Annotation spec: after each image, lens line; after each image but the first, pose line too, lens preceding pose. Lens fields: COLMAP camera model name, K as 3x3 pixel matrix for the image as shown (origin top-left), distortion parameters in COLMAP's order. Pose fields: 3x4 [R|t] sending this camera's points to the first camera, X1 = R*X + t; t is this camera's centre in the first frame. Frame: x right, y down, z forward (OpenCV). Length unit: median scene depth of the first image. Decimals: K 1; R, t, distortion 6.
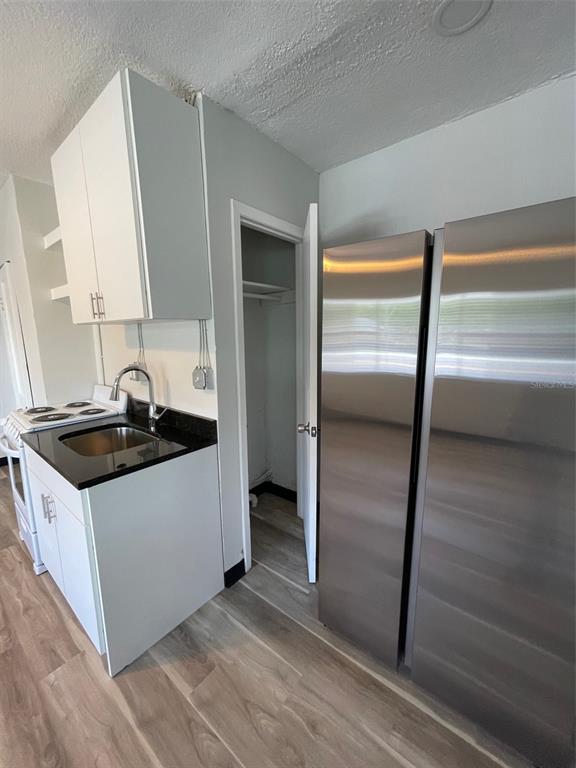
lens RADIAL K [[307.5, 0, 287.1], [0, 307.5, 387.1], [0, 0, 1]] dist [-0.002052, -0.000432]
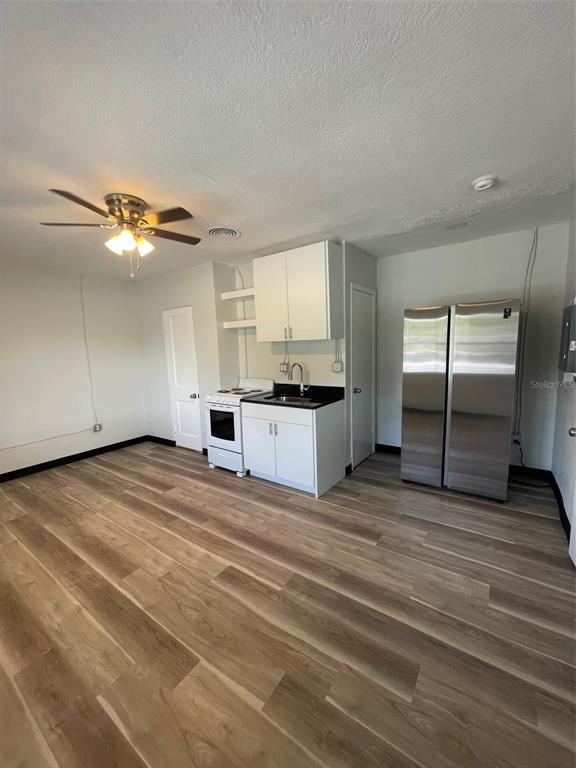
lens RADIAL K [[310.4, 0, 288.0], [0, 310.4, 384.0], [0, 0, 1]] dist [0.000278, 0.000185]
pose [[0.997710, -0.029683, 0.060777, -0.768438], [0.032575, 0.998356, -0.047158, 0.181429], [-0.059278, 0.049030, 0.997037, -1.103887]]
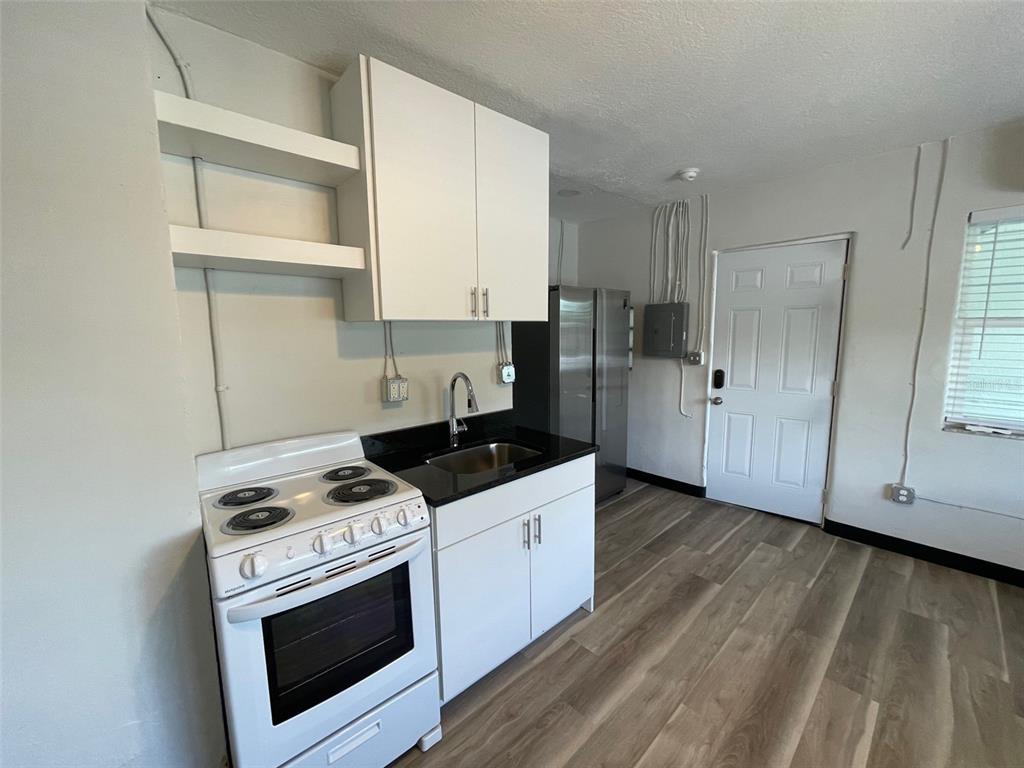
lens RADIAL K [[410.0, 0, 516.5], [0, 410.0, 385.8], [0, 0, 1]] dist [-0.002052, -0.000432]
pose [[0.145627, -0.124367, 0.981492, -1.812165], [0.180388, 0.978775, 0.097258, -0.129564], [-0.972755, 0.162885, 0.164970, 0.754468]]
